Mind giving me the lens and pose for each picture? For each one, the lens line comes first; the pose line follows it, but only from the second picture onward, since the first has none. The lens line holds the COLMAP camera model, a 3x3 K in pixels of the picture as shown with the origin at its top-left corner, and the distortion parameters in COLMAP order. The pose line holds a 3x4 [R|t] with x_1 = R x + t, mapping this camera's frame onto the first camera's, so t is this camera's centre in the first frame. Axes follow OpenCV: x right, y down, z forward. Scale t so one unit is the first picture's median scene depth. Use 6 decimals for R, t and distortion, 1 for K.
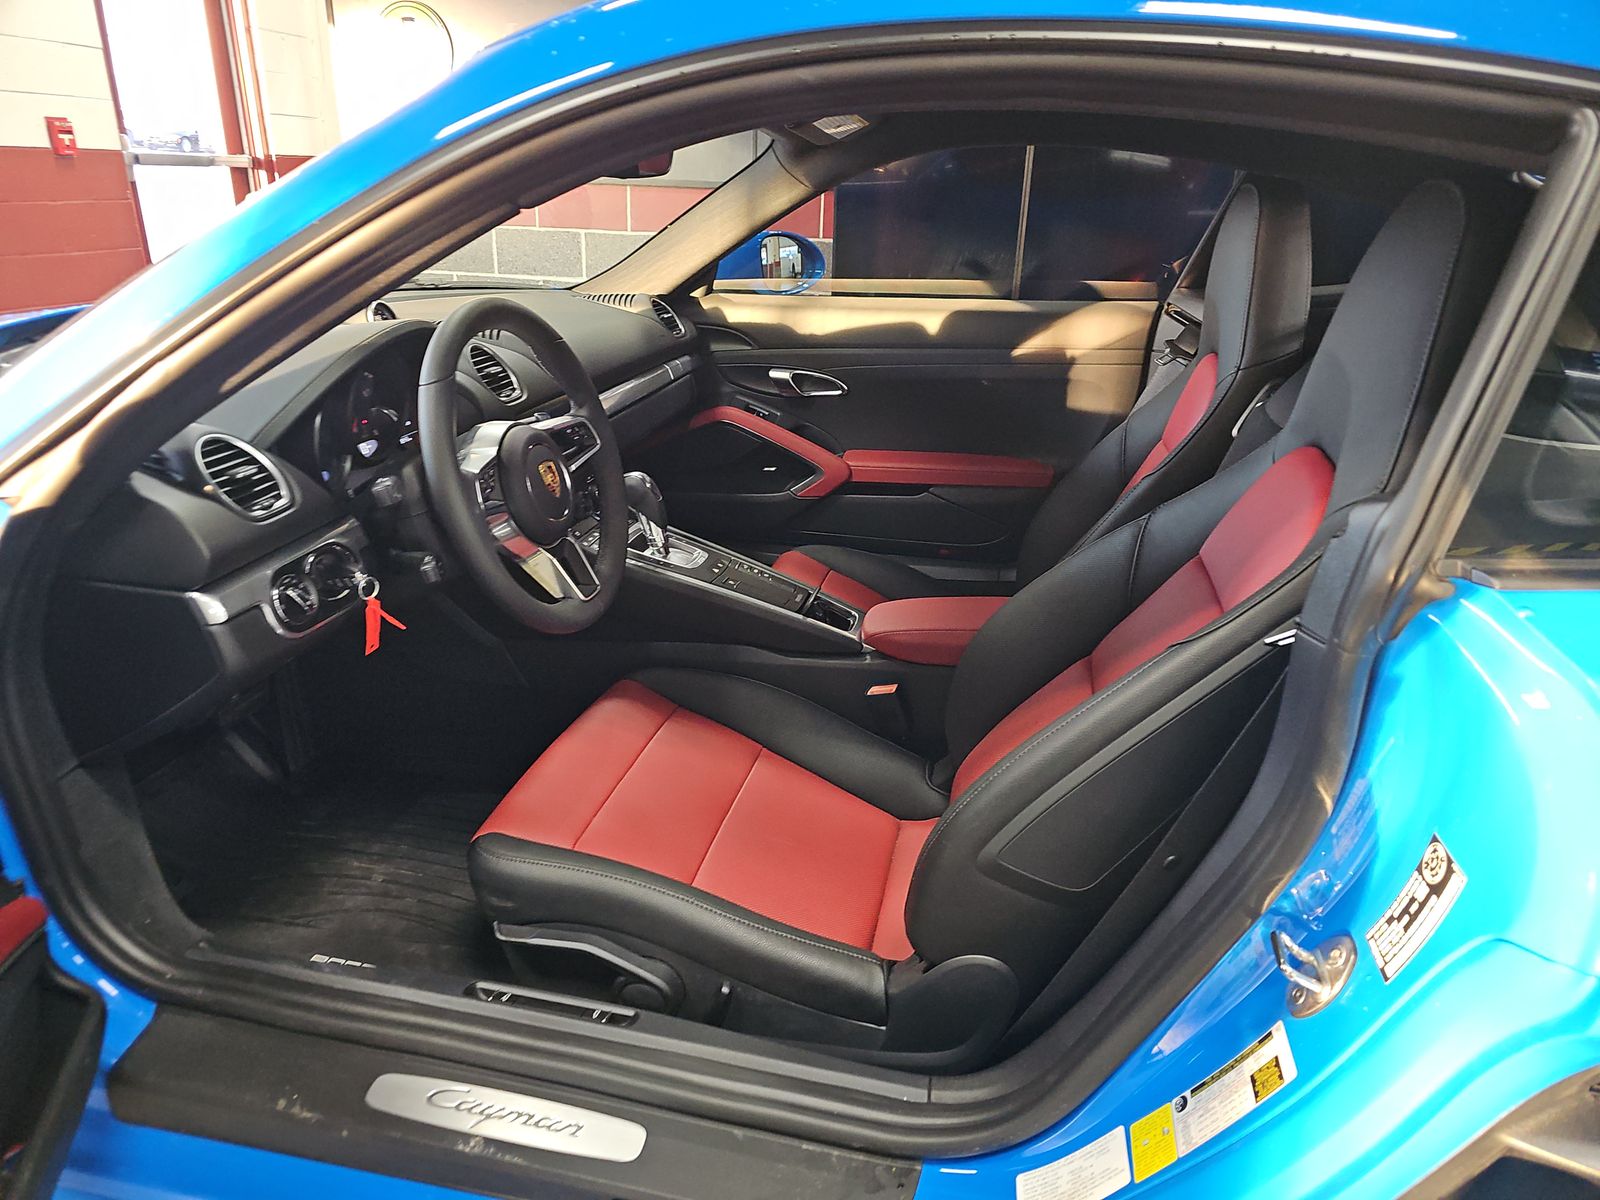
lens RADIAL K [[999.7, 0, 791.7], [0, 999.7, 598.1], [0, 0, 1]] dist [0.038494, 0.000442]
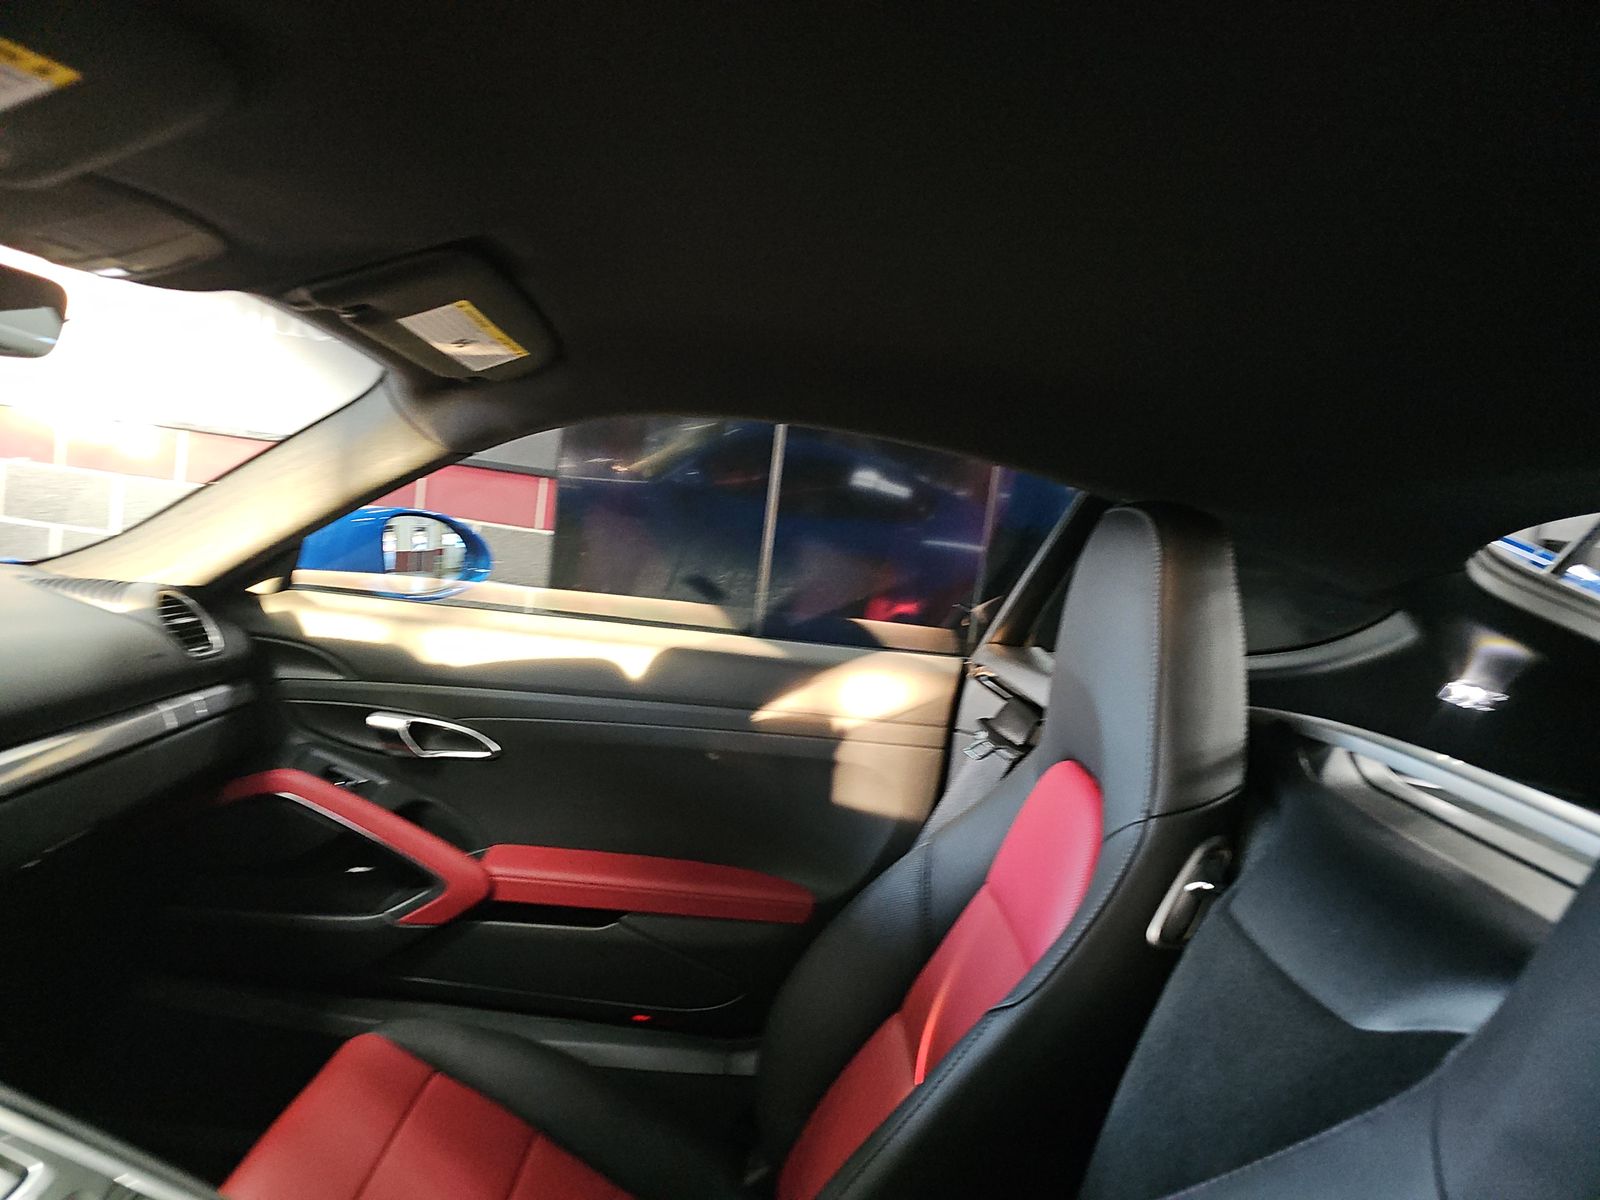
lens RADIAL K [[999.7, 0, 791.7], [0, 999.7, 598.1], [0, 0, 1]] dist [0.038494, 0.000442]
pose [[0.970209, 0.078897, 0.229064, 0.086251], [-0.010433, 0.958218, -0.285849, -0.127567], [-0.242046, 0.274944, 0.930494, 0.354565]]
